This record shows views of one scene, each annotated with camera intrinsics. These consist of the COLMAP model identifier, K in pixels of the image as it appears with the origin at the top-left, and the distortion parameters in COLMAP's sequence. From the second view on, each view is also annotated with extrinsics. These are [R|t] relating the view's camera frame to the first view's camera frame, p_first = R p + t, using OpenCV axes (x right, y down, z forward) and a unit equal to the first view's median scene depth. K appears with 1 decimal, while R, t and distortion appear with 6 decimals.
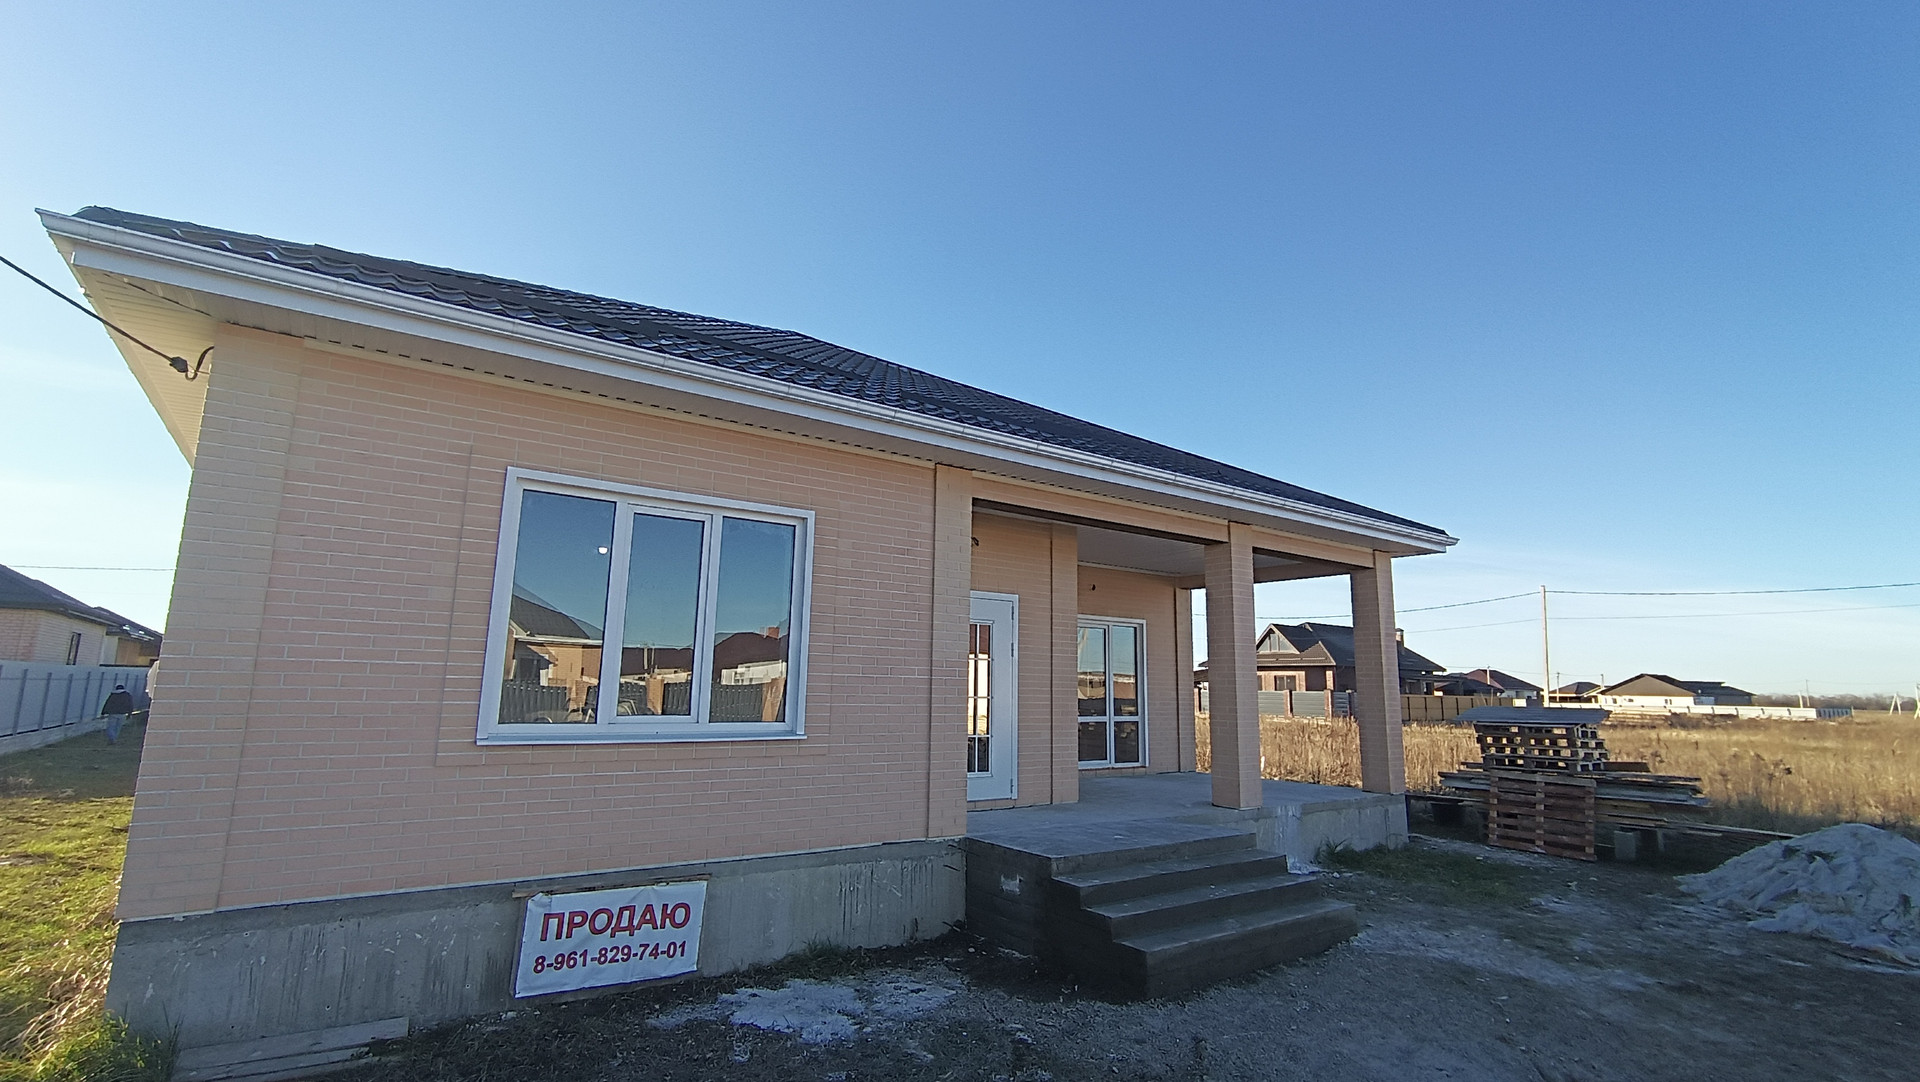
lens RADIAL K [[899.6, 0, 964.0], [0, 899.6, 534.7], [0, 0, 1]] dist [-0.002440, 0.000775]
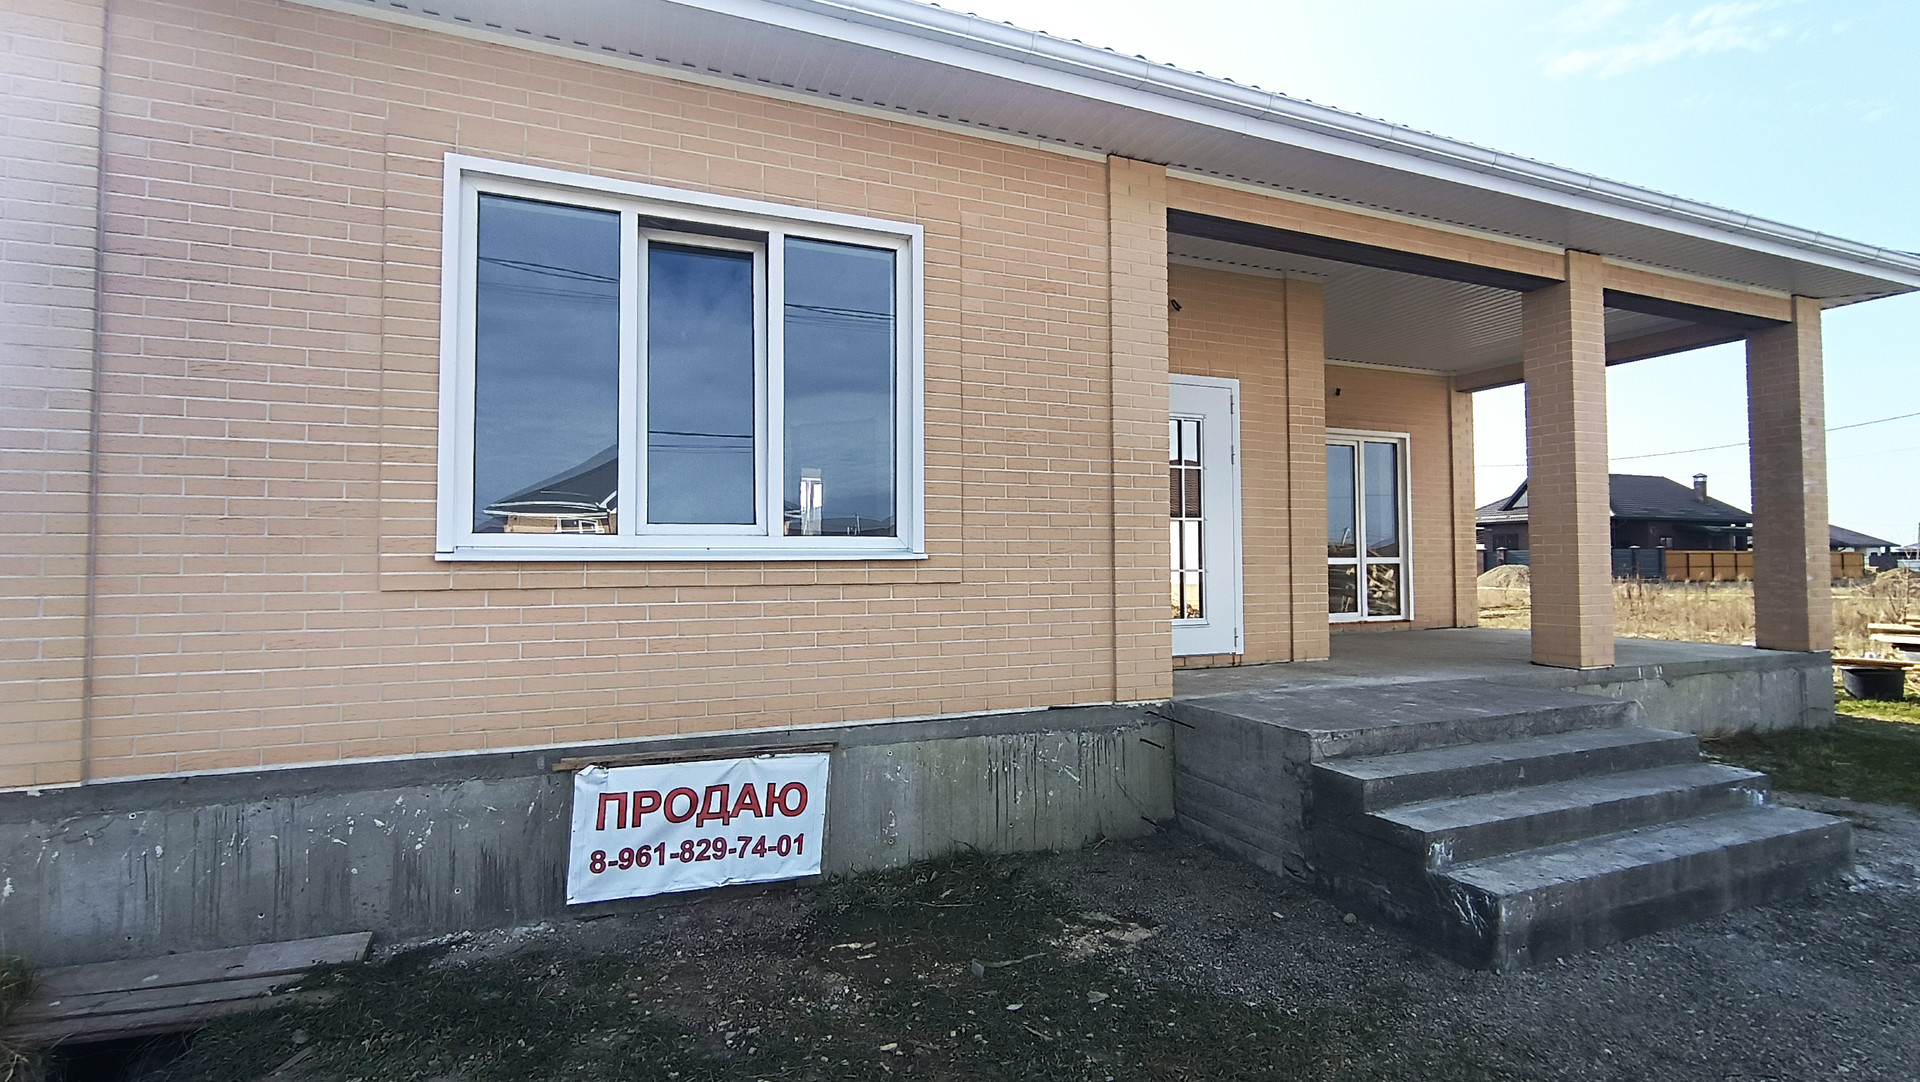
lens RADIAL K [[888.3, 0, 963.6], [0, 888.3, 535.3], [0, 0, 1]] dist [-0.003602, -0.000527]
pose [[0.972759, -0.028999, -0.229997, 0.007383], [0.060007, 0.989828, 0.128995, 0.110674], [0.223917, -0.139283, 0.964604, 0.320525]]
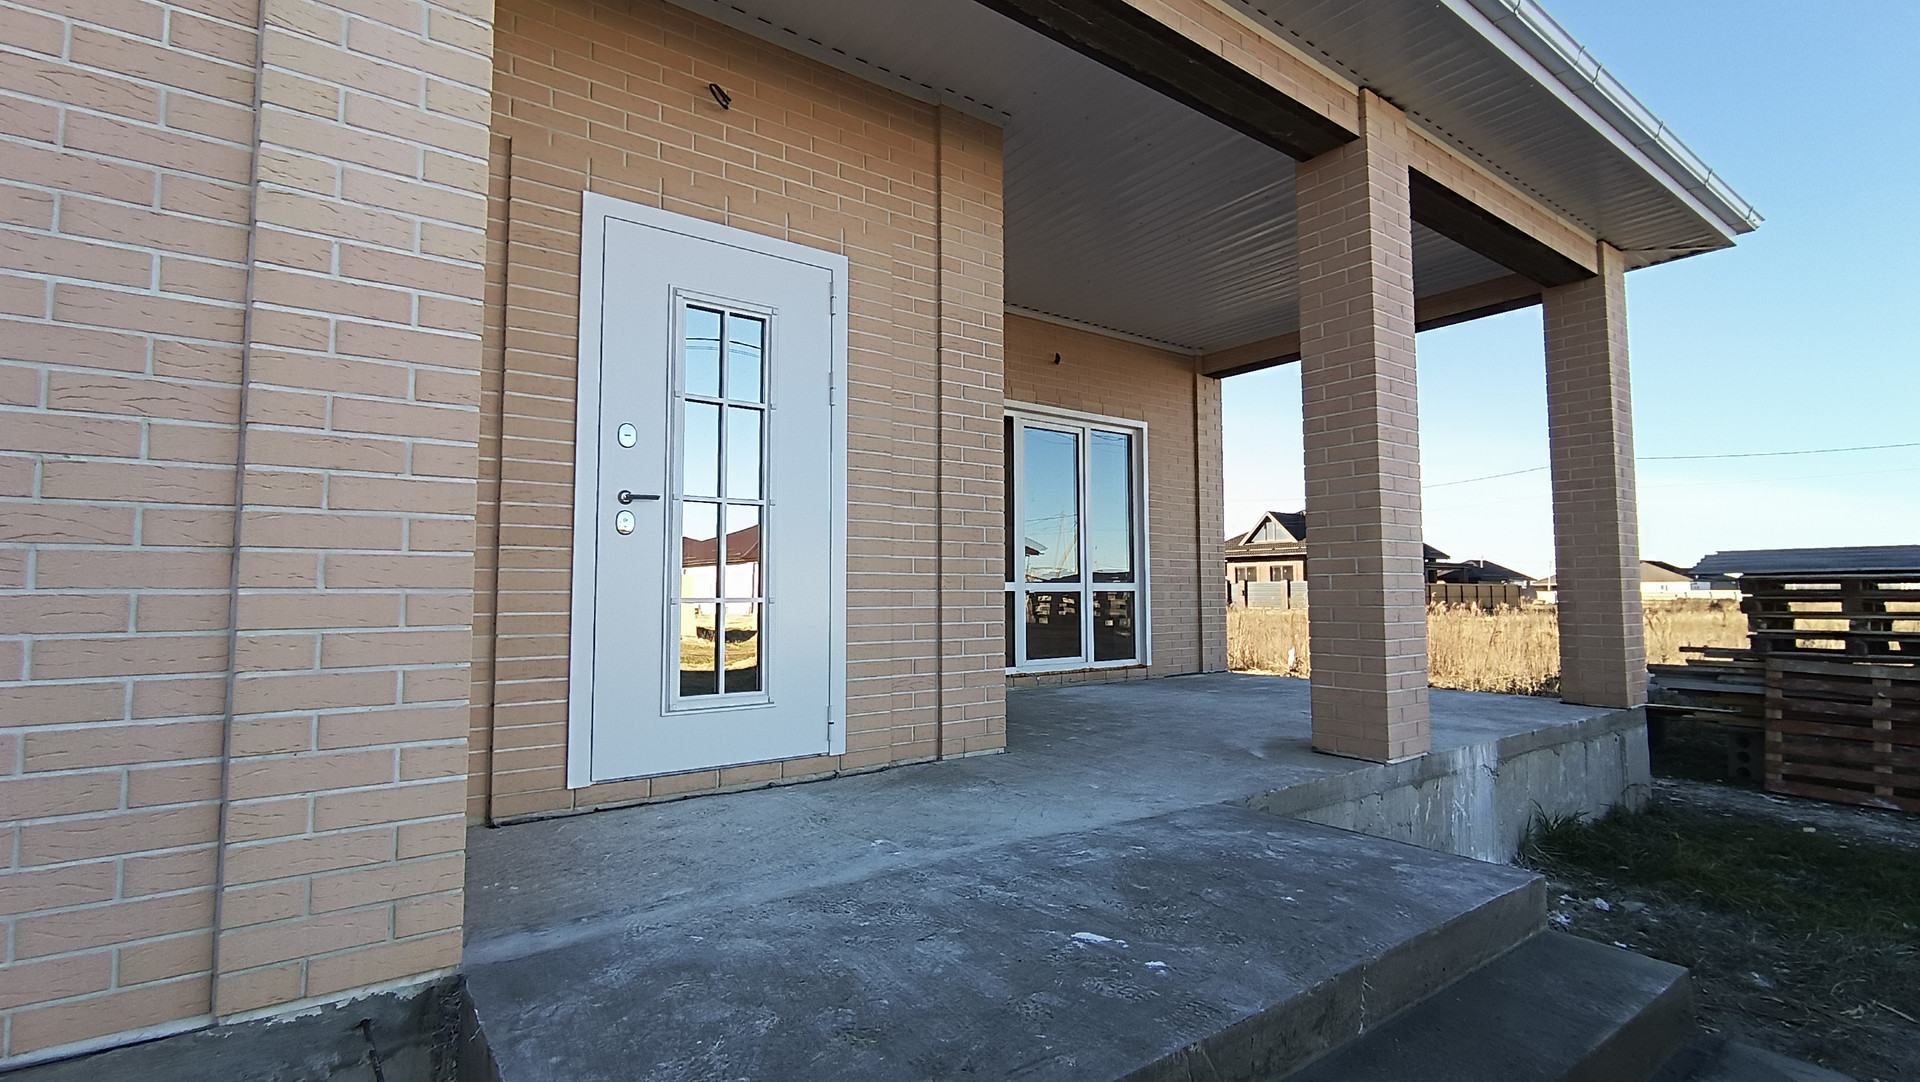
lens RADIAL K [[884.6, 0, 960.0], [0, 884.6, 541.0], [0, 0, 1]] dist [0.000784, 0.000189]
pose [[0.999784, -0.019771, 0.006376, 0.135765], [0.018941, 0.993639, 0.111006, 0.193474], [-0.008530, -0.110861, 0.993799, 0.763660]]
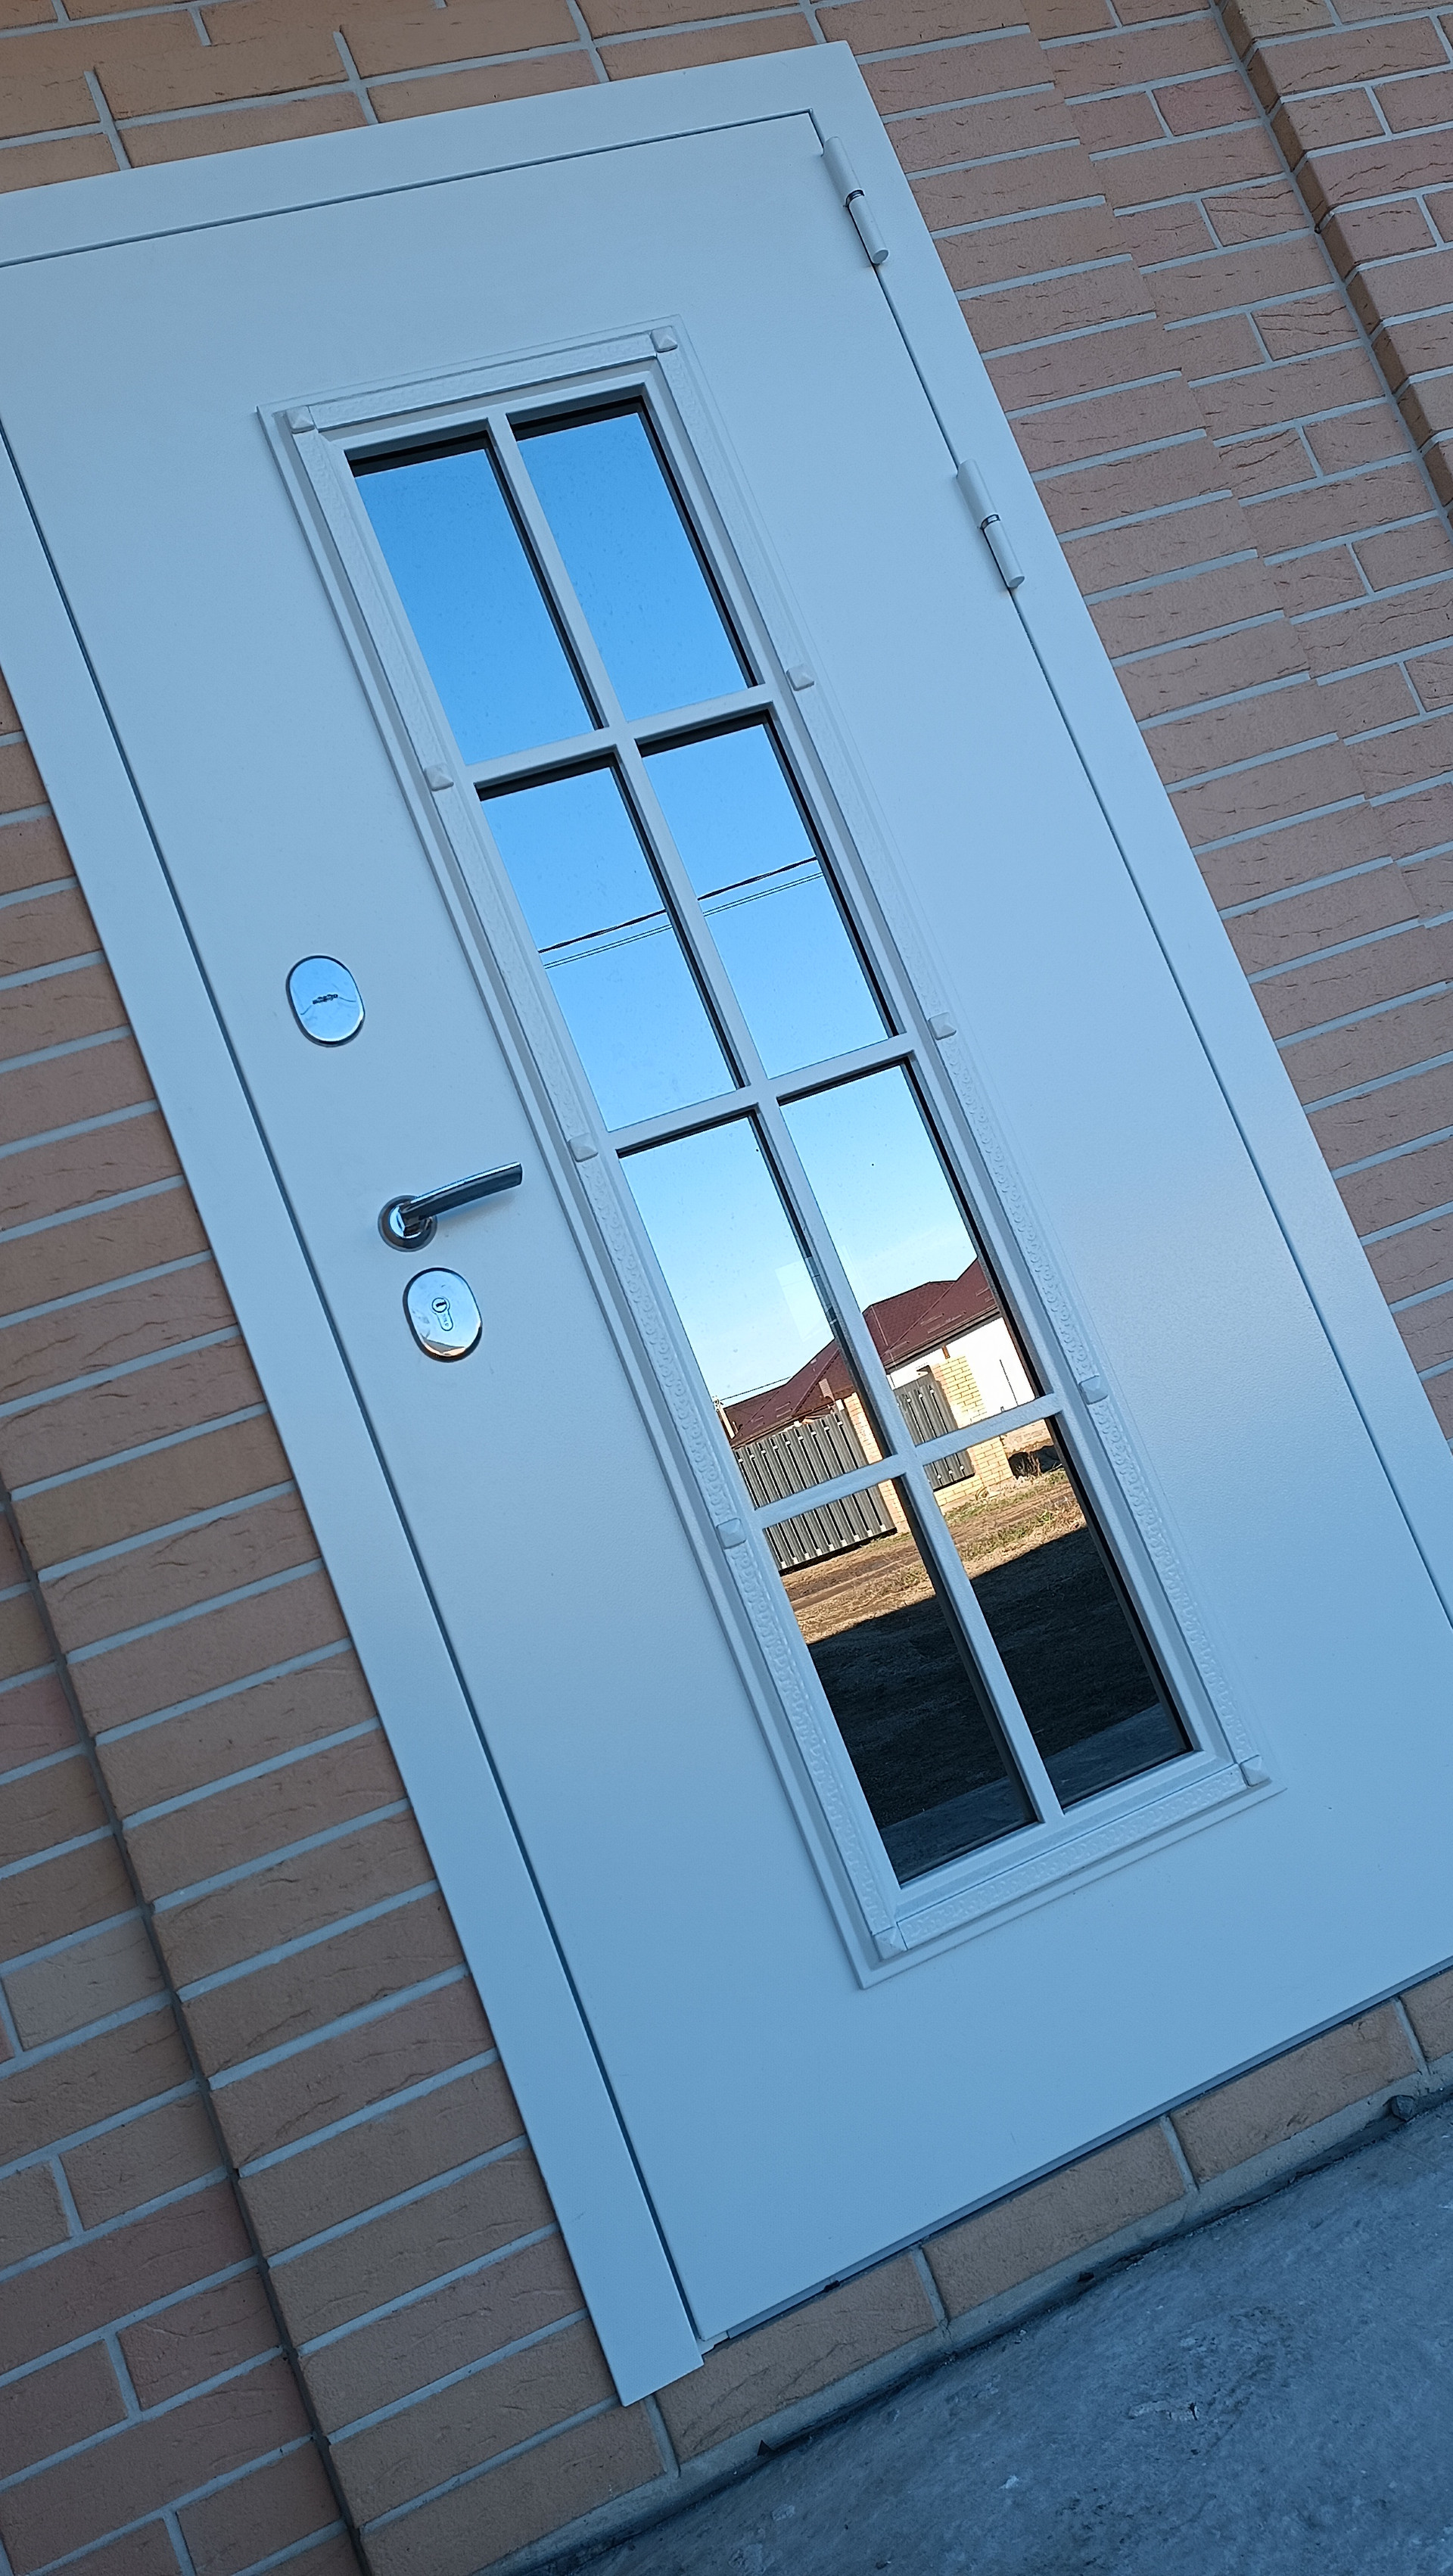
lens RADIAL K [[2010.6, 0, 651.6], [0, 2010.6, 1273.0], [0, 0, 1]] dist [0.037878, -0.004130]
pose [[0.842327, -0.391496, -0.370428, 0.094264], [0.434385, 0.899983, 0.036593, 0.225683], [0.319053, -0.191731, 0.928140, 0.962979]]
